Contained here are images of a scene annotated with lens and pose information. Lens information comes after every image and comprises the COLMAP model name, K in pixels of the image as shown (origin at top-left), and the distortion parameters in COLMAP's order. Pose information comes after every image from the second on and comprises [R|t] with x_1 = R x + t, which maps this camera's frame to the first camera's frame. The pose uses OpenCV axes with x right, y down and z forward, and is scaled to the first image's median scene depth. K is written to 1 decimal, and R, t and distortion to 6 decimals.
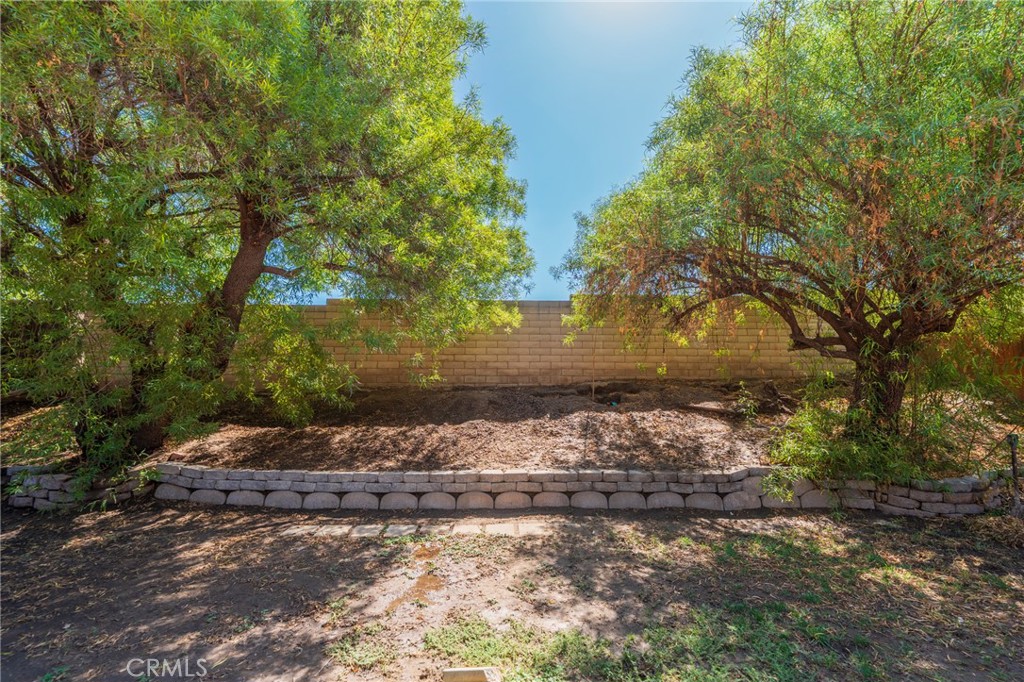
lens RADIAL K [[412.7, 0, 513.8], [0, 412.7, 337.1], [0, 0, 1]] dist [-0.001731, -0.000614]
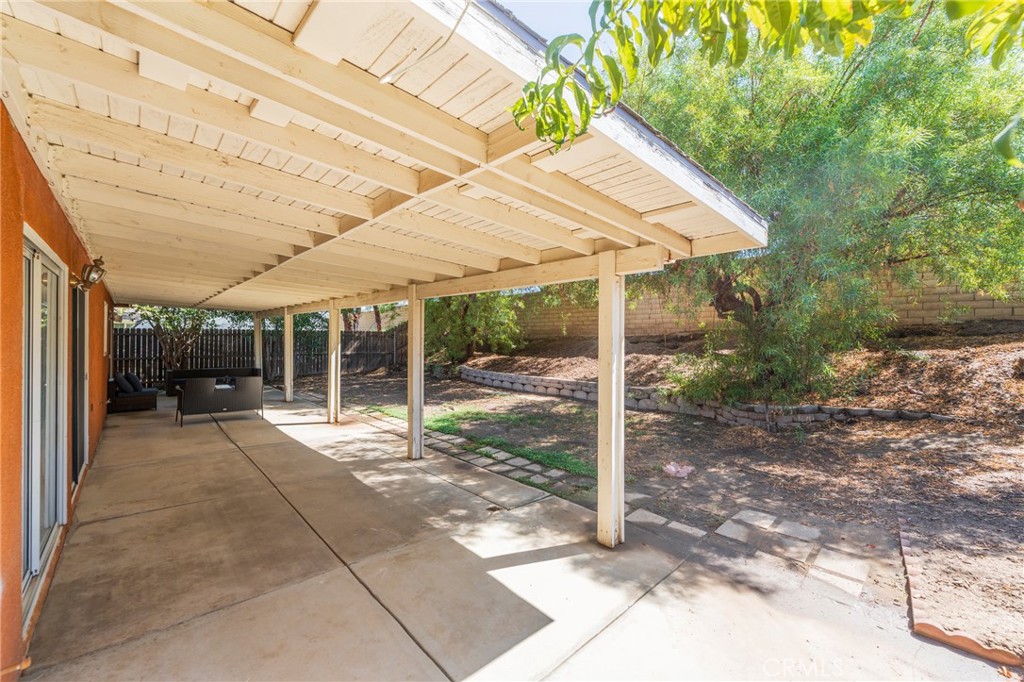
lens RADIAL K [[412.7, 0, 513.8], [0, 412.7, 337.1], [0, 0, 1]] dist [-0.001731, -0.000614]
pose [[0.654419, 0.000921, -0.756131, 1.505190], [0.107992, 0.989634, 0.094671, -0.115019], [0.748380, -0.143611, 0.647536, -0.524585]]
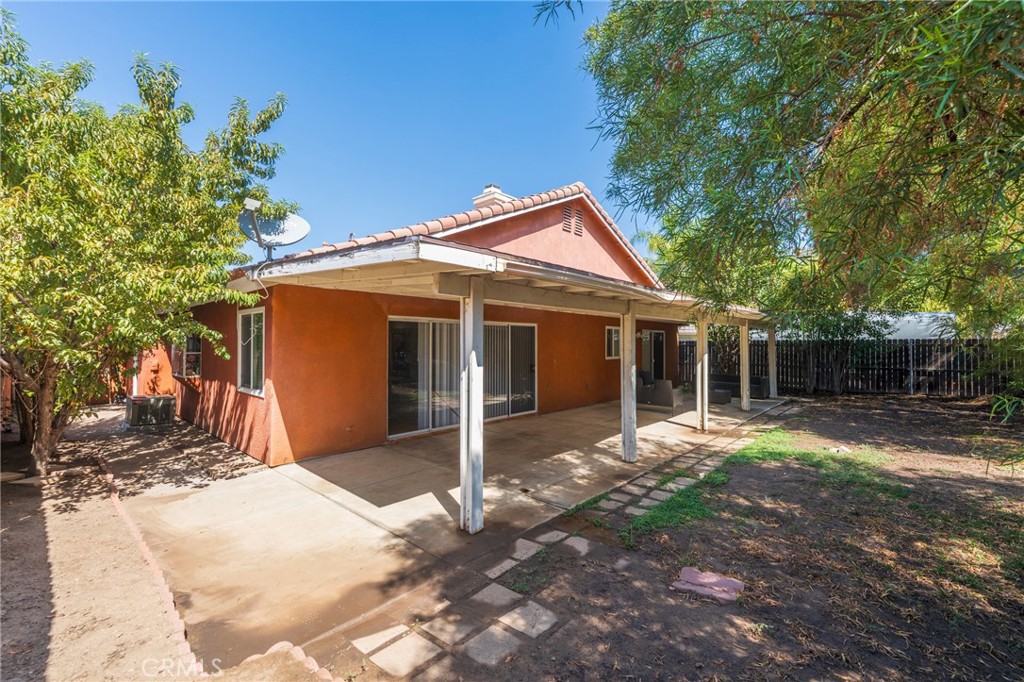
lens RADIAL K [[429.0, 0, 515.1], [0, 429.0, 335.8], [0, 0, 1]] dist [-0.000662, -0.000307]
pose [[-0.695011, -0.016182, -0.718817, 1.627598], [0.103854, 0.987003, -0.122634, 0.044325], [0.711459, -0.159884, -0.684298, 0.638703]]
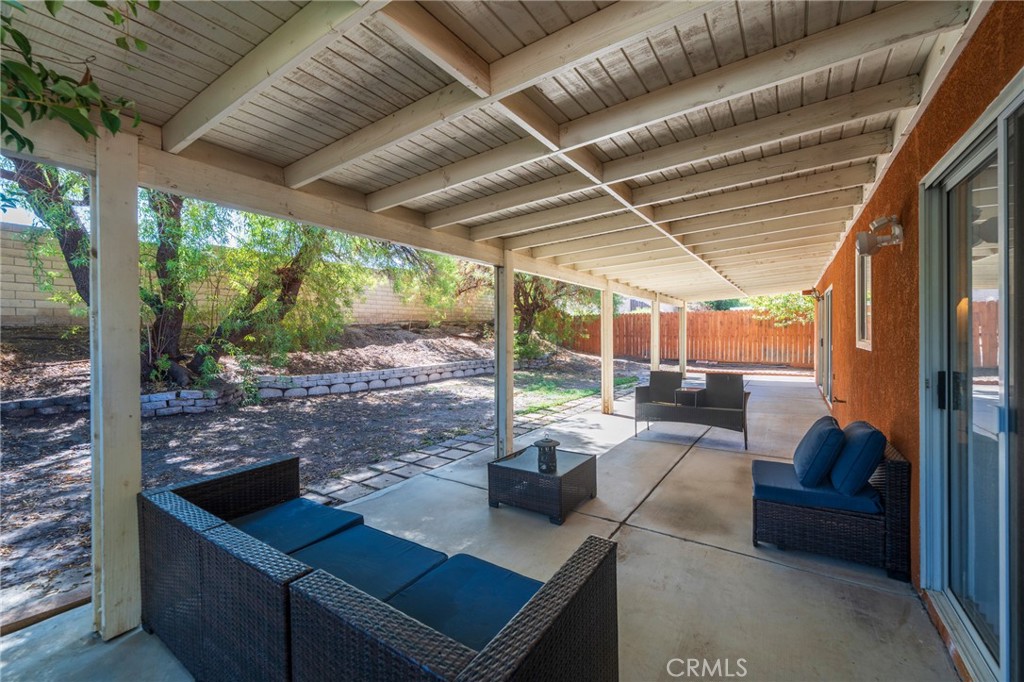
lens RADIAL K [[398.3, 0, 511.8], [0, 398.3, 334.0], [0, 0, 1]] dist [-0.000287, -0.000248]
pose [[0.593494, -0.010465, 0.804771, -1.473127], [-0.109673, 0.989537, 0.093748, -0.079166], [-0.797331, -0.143900, 0.586136, -0.554392]]
